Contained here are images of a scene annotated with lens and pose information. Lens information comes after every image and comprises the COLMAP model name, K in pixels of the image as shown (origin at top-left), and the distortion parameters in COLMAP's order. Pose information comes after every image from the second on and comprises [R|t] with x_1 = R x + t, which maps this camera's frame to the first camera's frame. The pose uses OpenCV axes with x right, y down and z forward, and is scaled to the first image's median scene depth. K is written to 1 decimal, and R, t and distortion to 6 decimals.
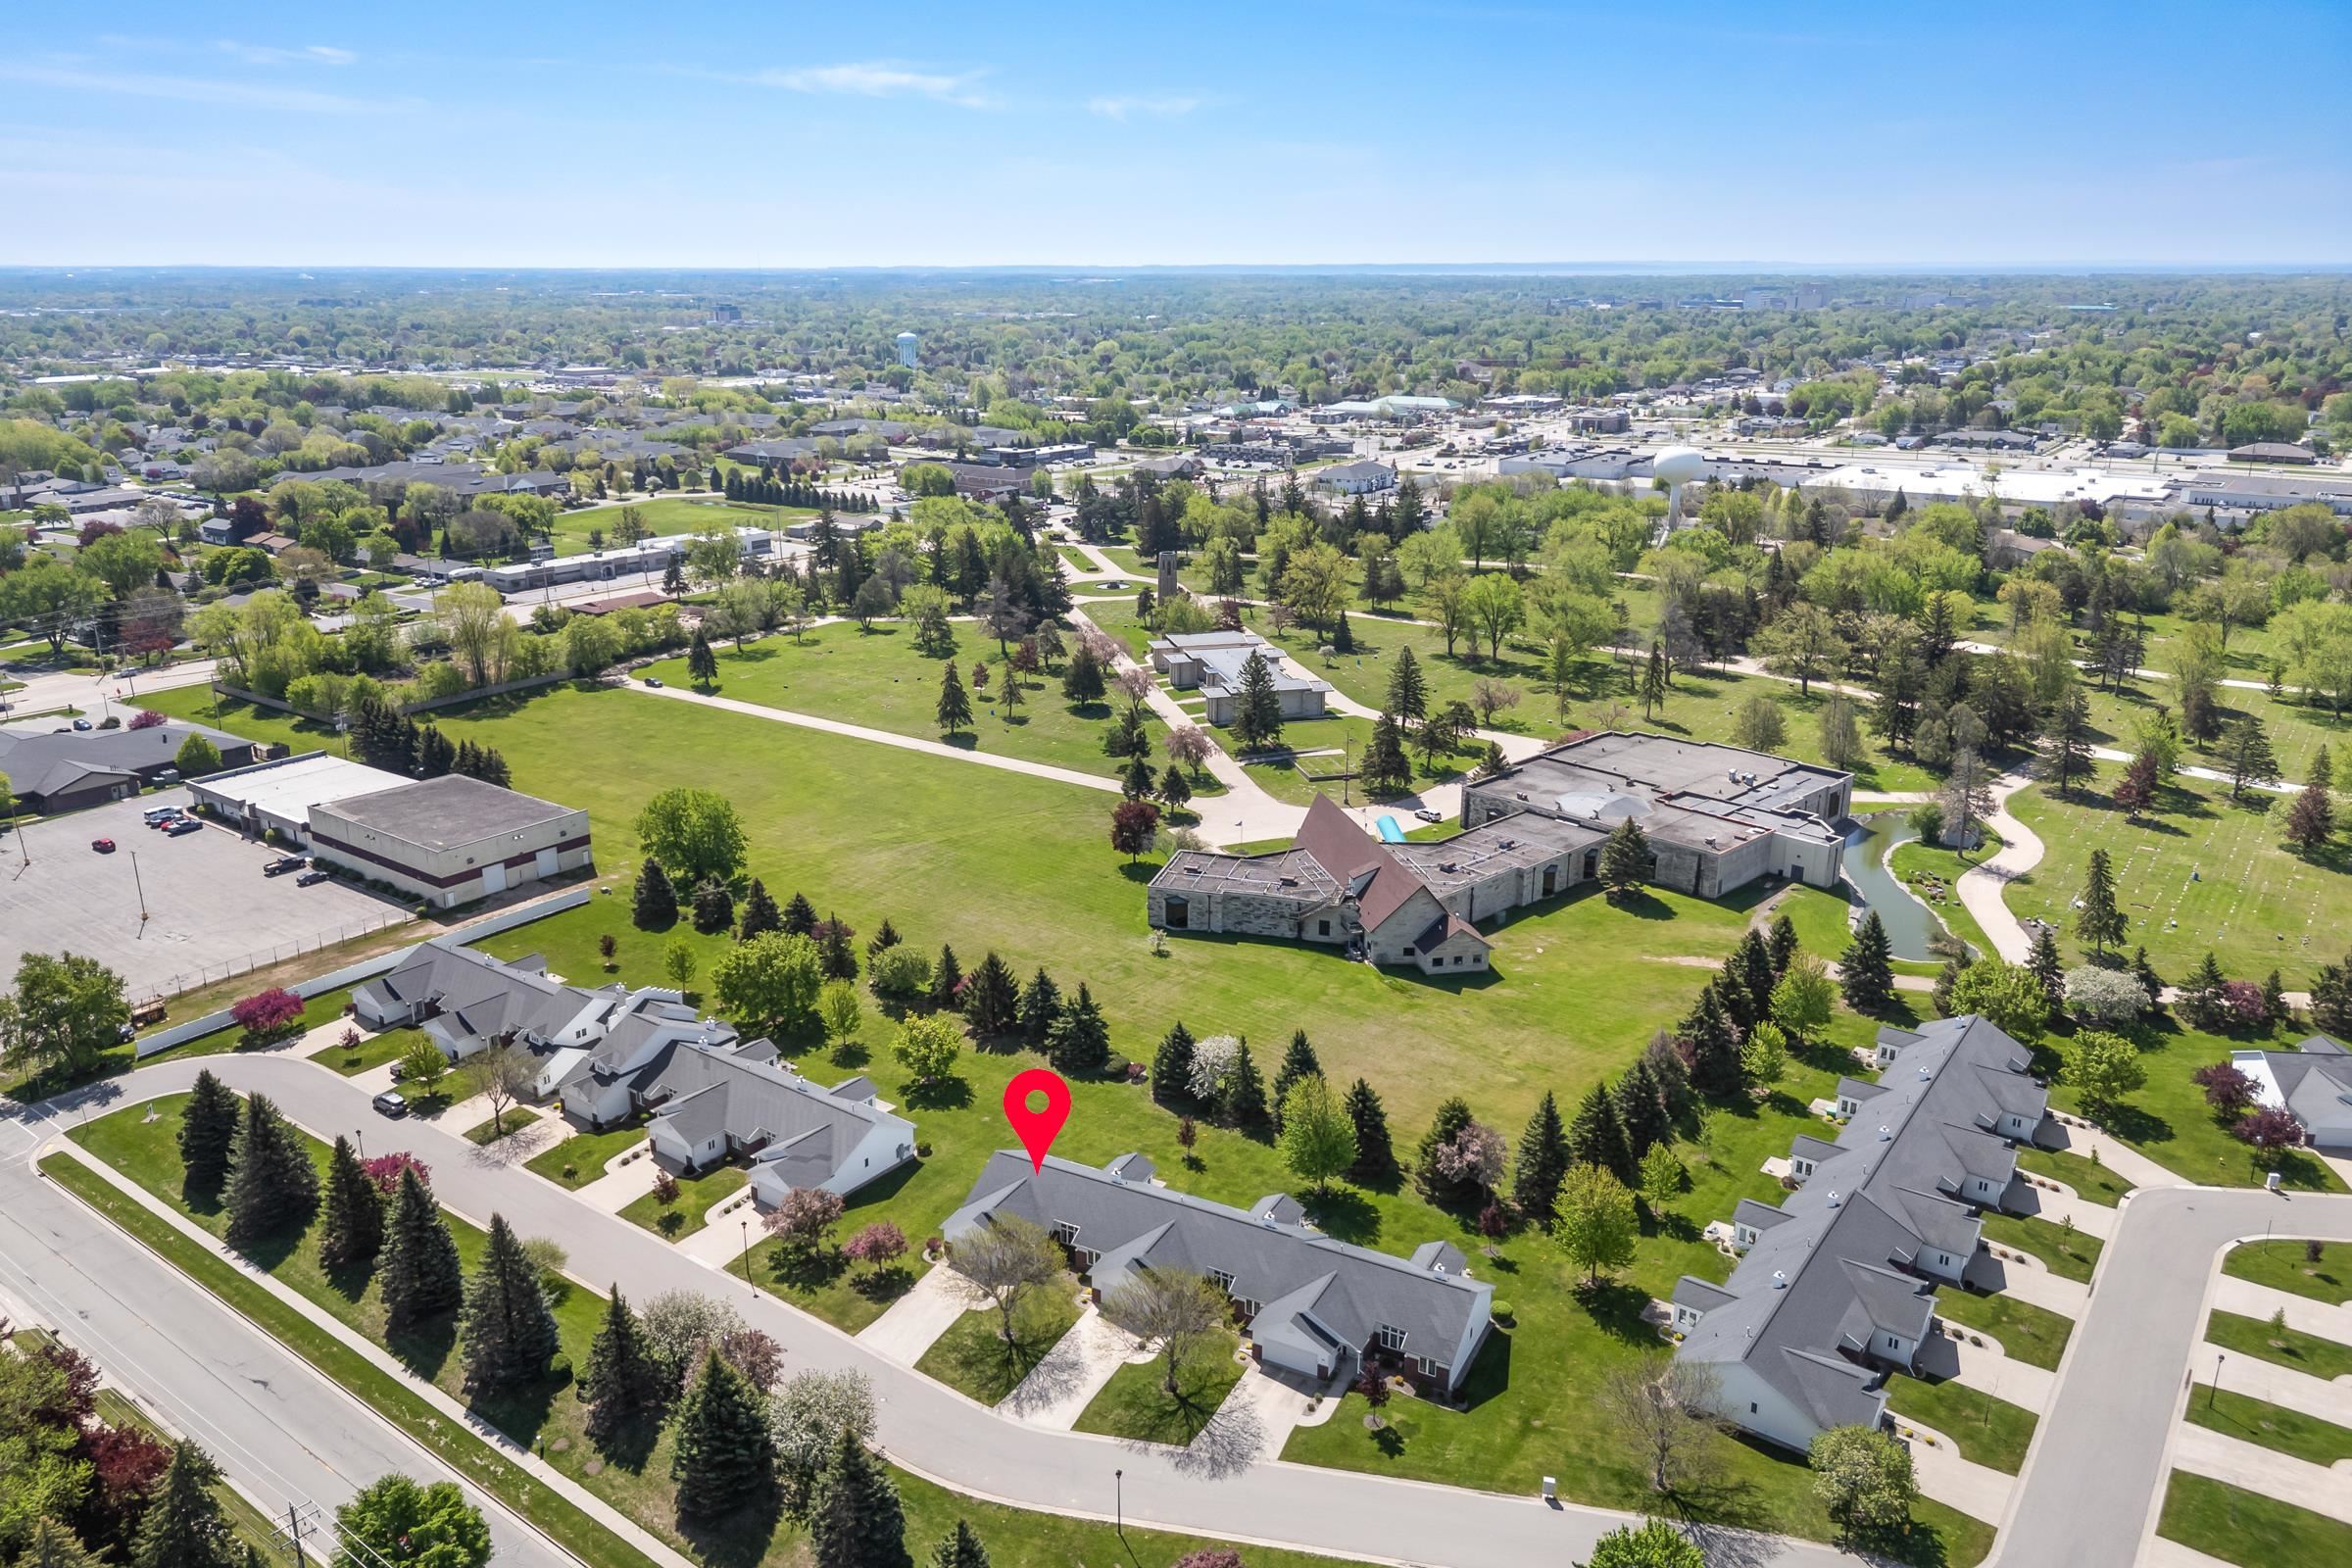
lens RADIAL K [[1638.2, 0, 1176.0], [0, 1638.2, 784.0], [0, 0, 1]] dist [0.087319, -0.104110]
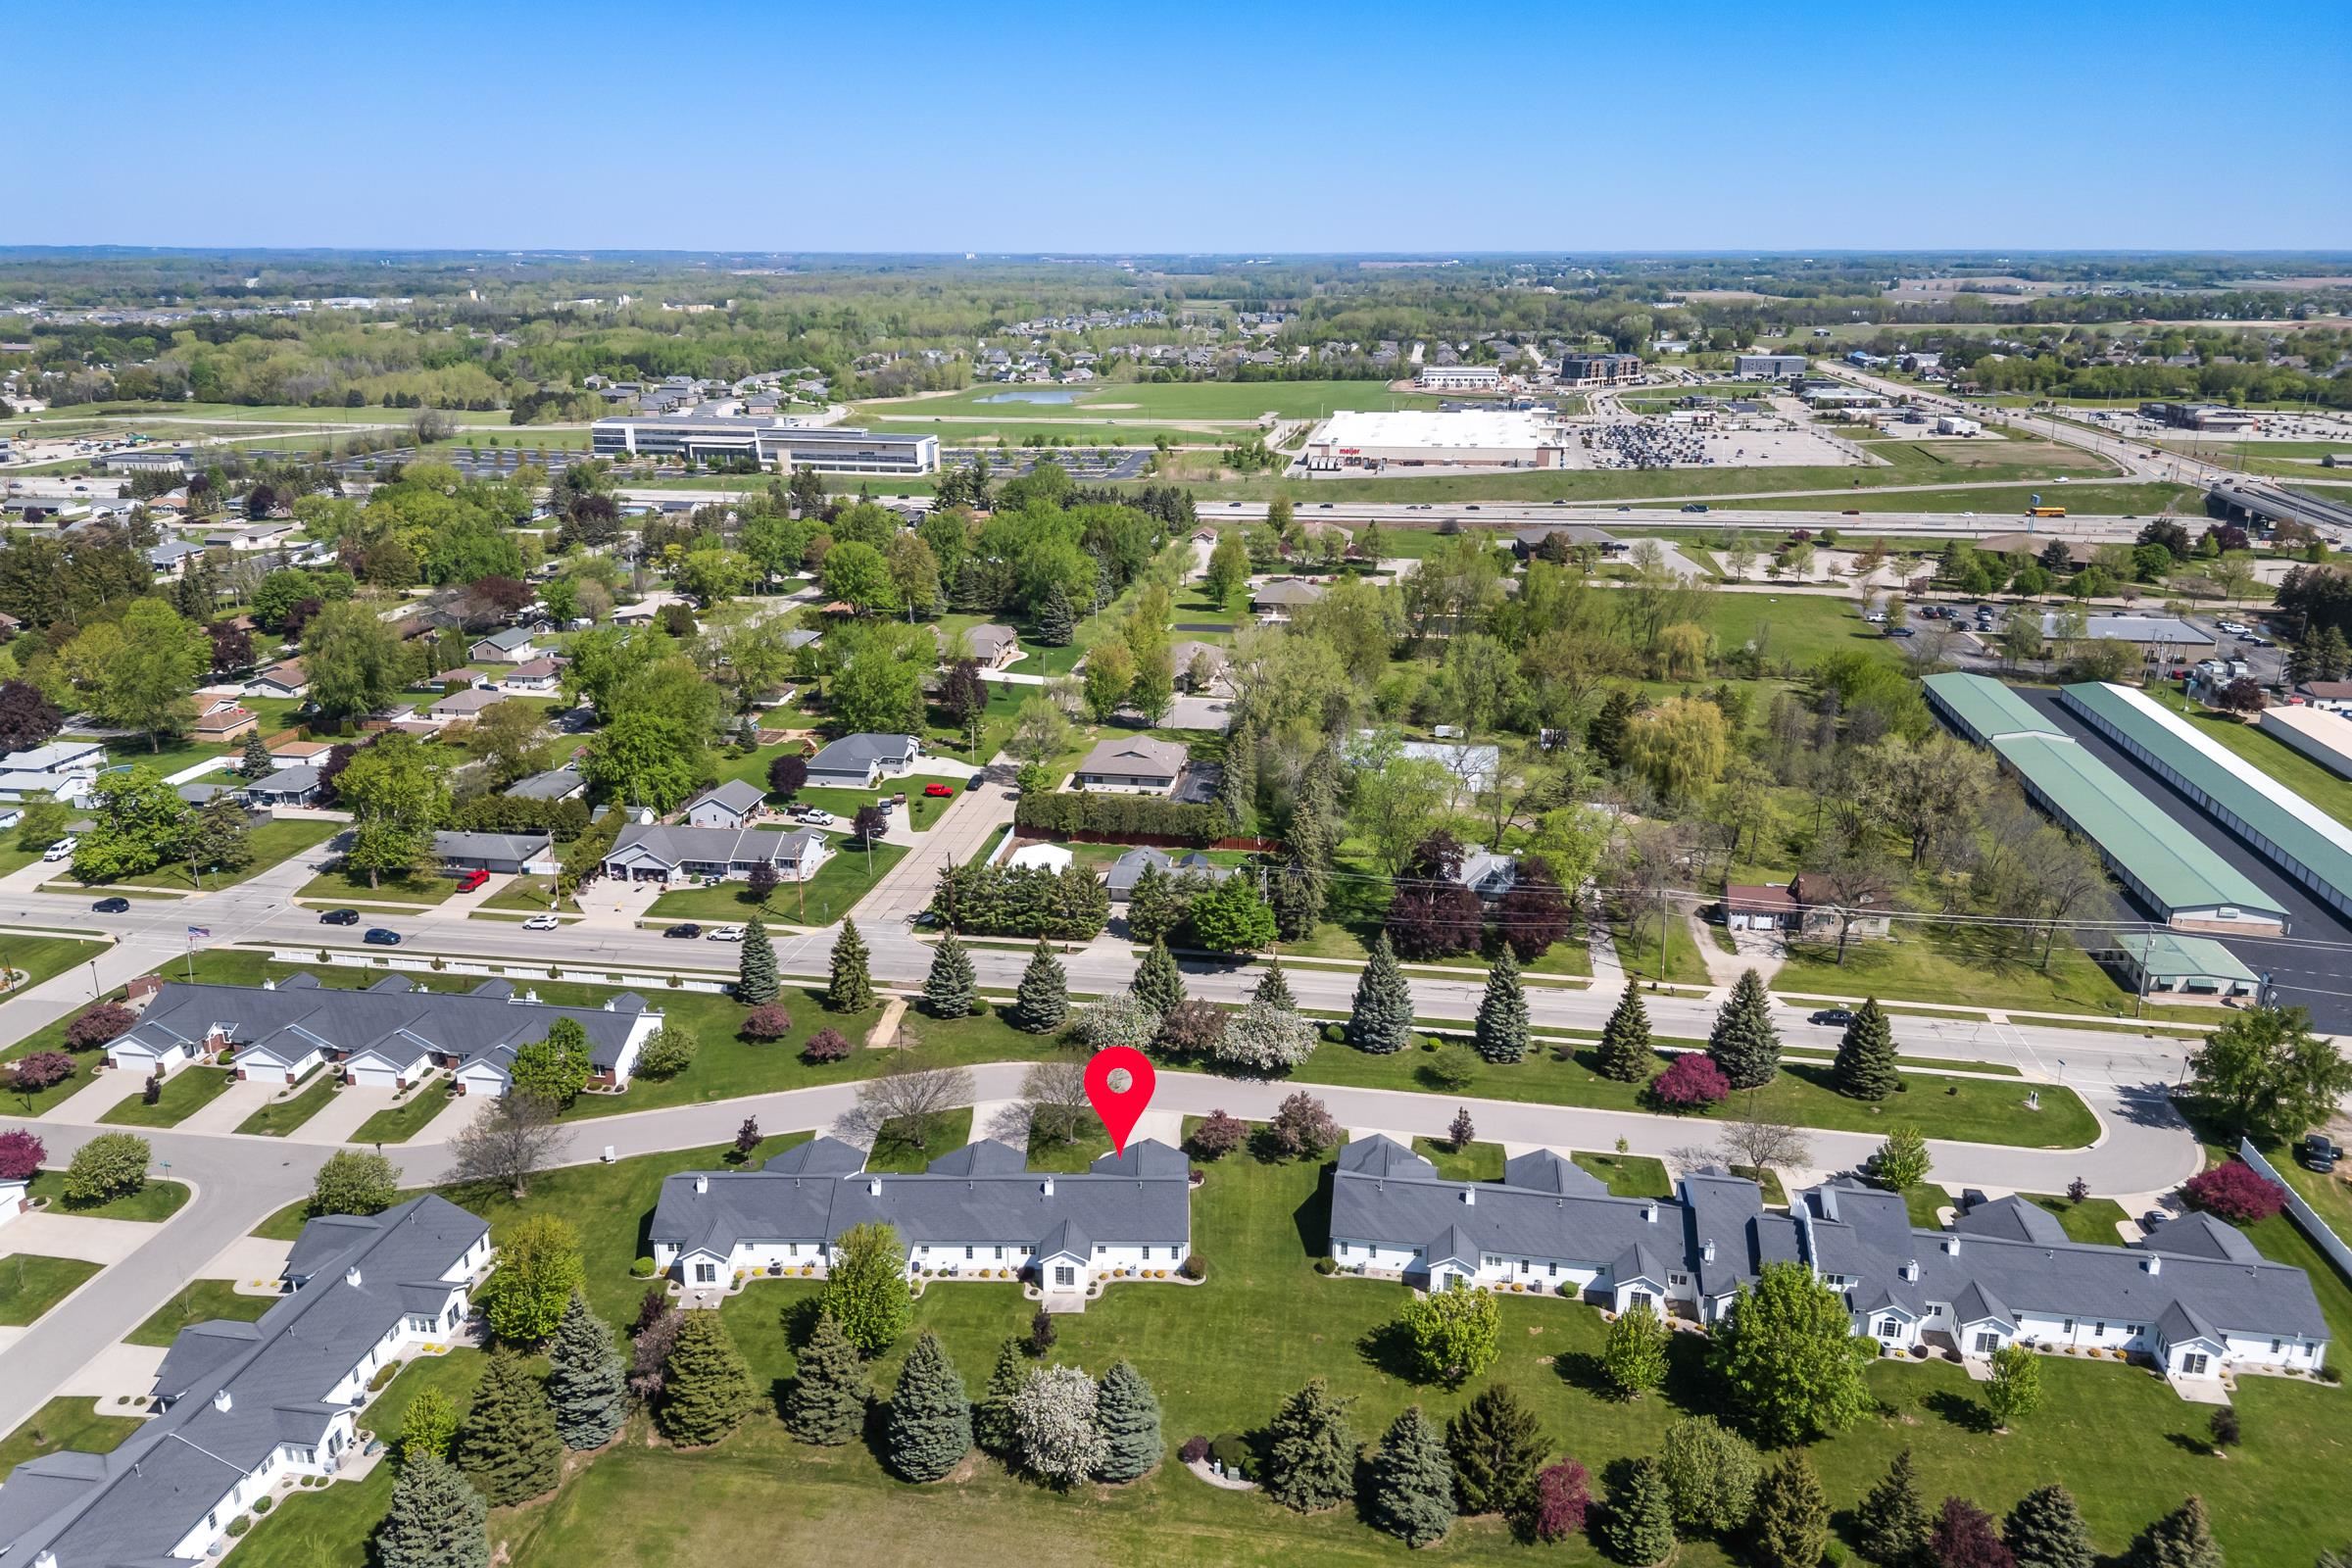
lens RADIAL K [[1638.2, 0, 1176.0], [0, 1638.2, 784.0], [0, 0, 1]] dist [0.087319, -0.104110]
pose [[-0.890094, 0.144652, -0.432212, 0.188121], [-0.134511, 0.822691, 0.552347, -0.338686], [0.435475, 0.549778, -0.712815, 1.062586]]
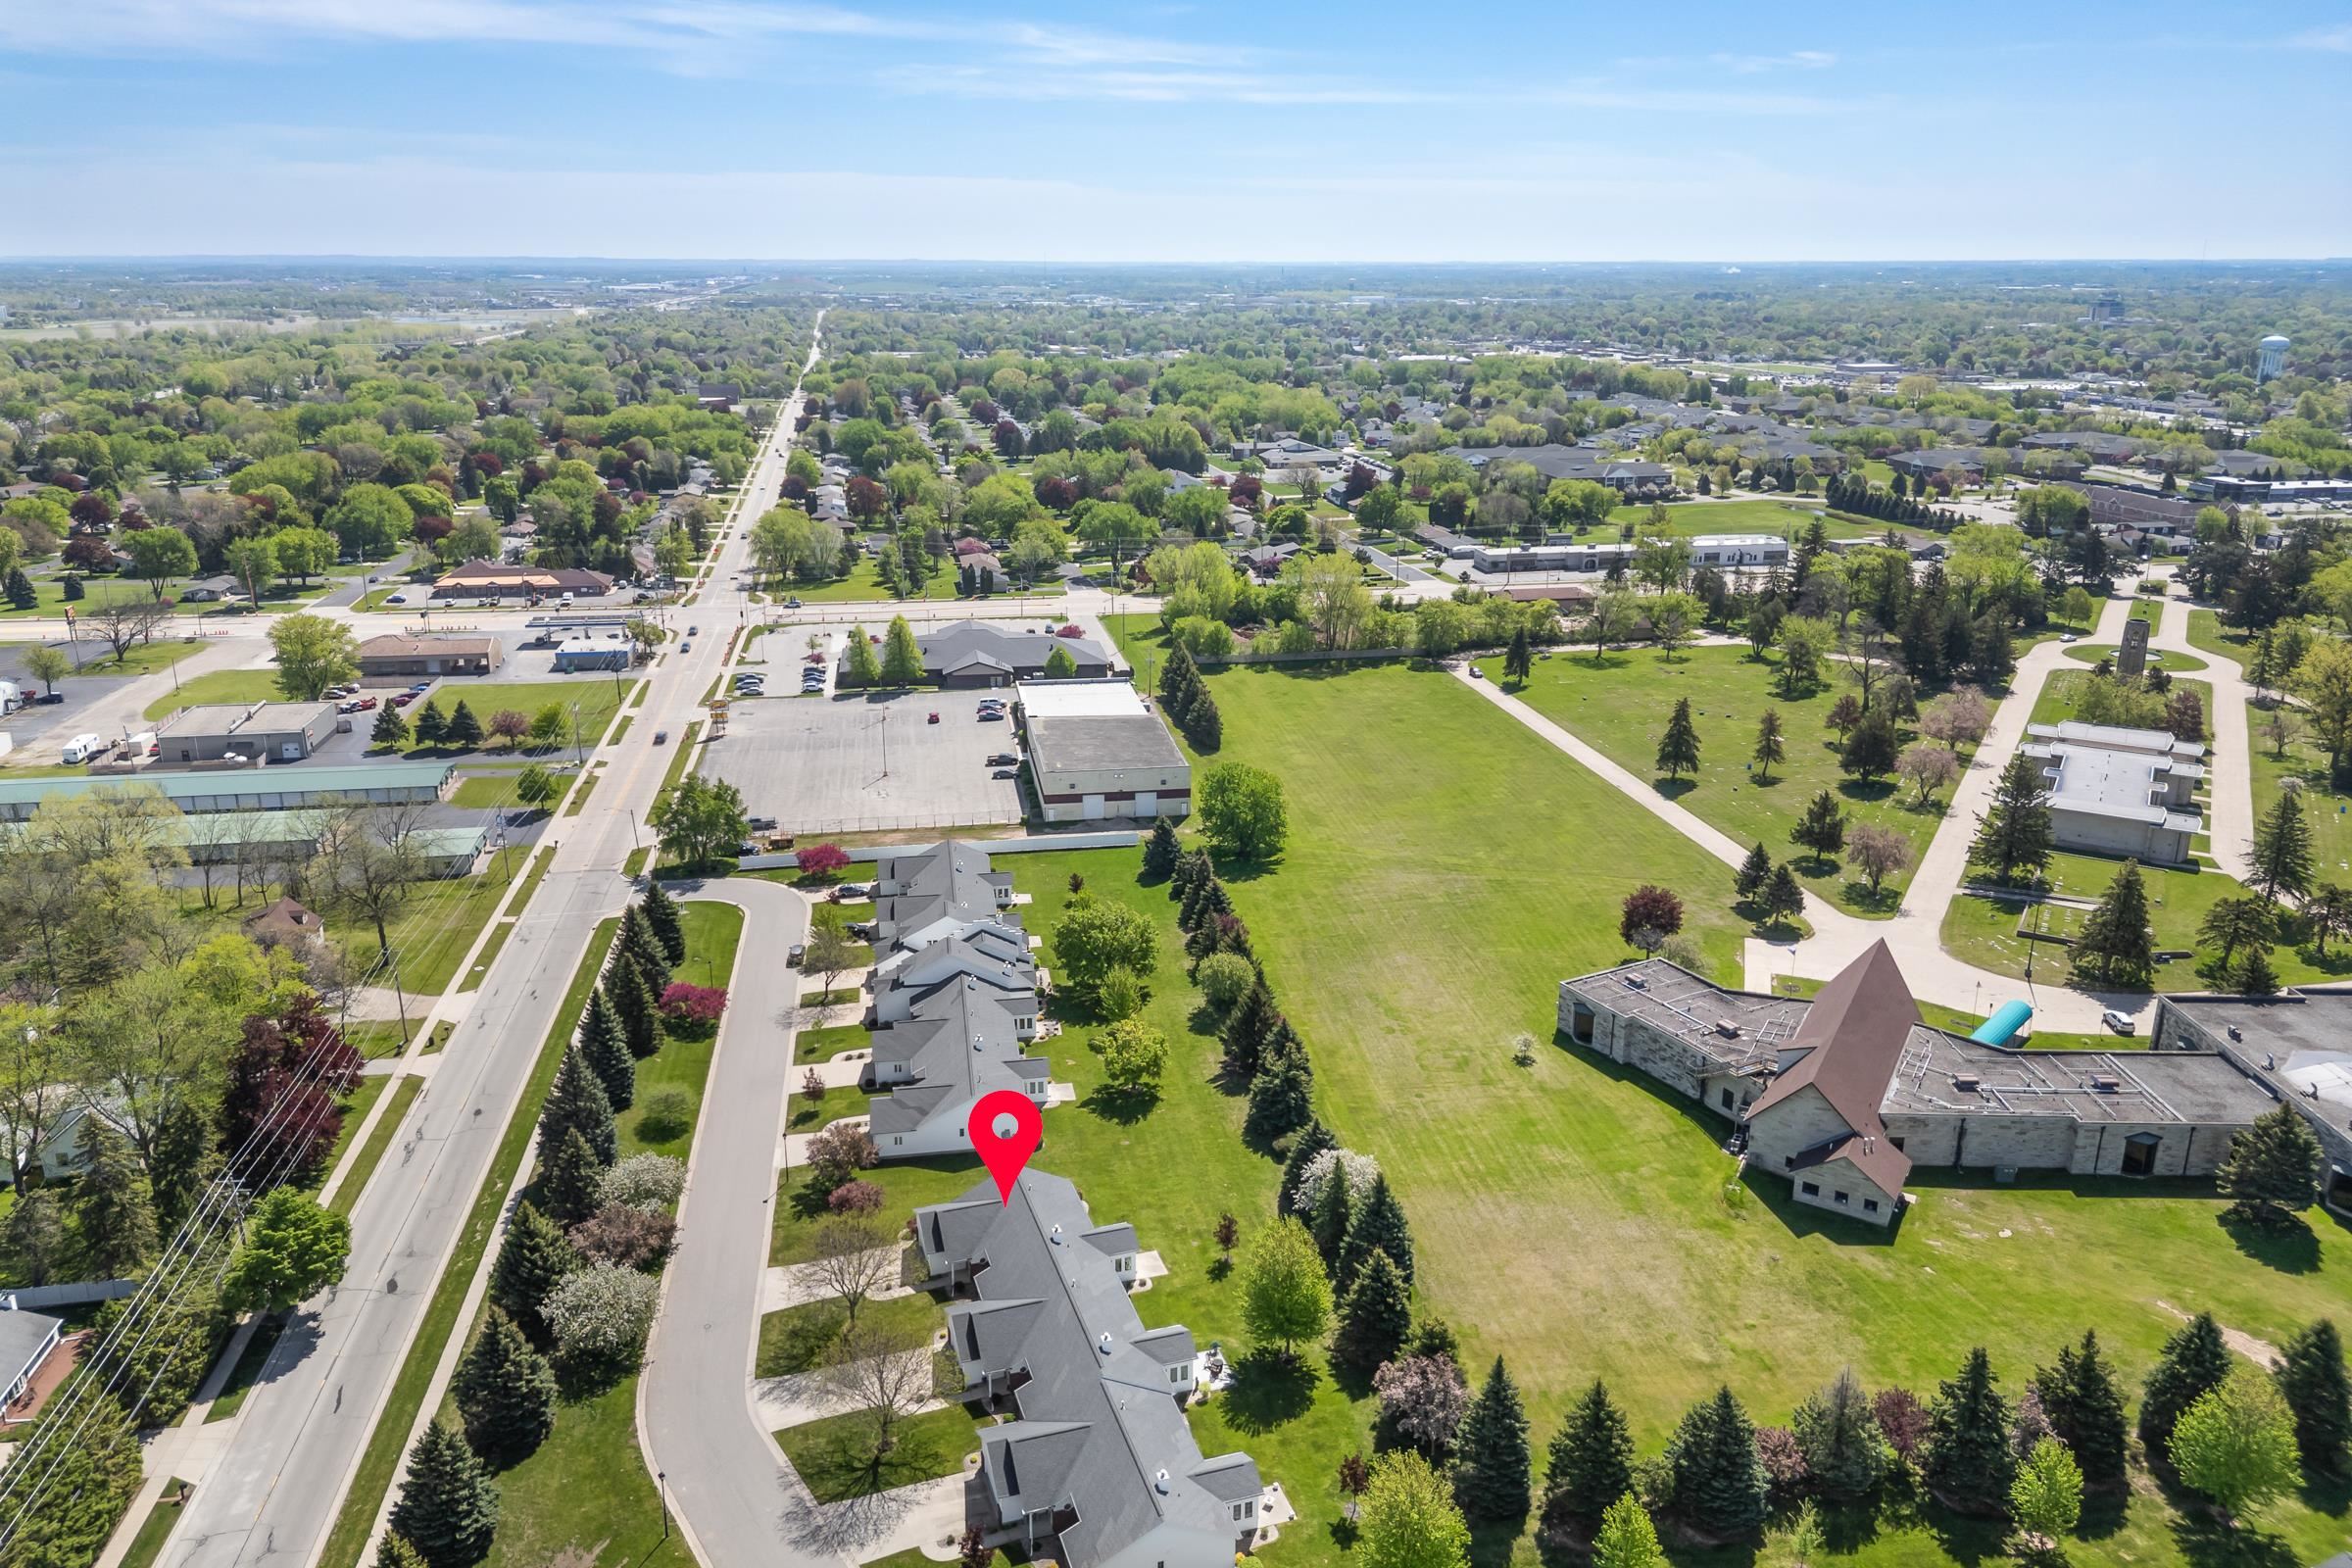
lens RADIAL K [[1638.2, 0, 1176.0], [0, 1638.2, 784.0], [0, 0, 1]] dist [0.087319, -0.104110]
pose [[0.718170, 0.213406, -0.662336, 0.381247], [-0.211136, 0.973770, 0.084817, -0.067631], [0.663064, 0.078930, 0.744390, 0.219056]]
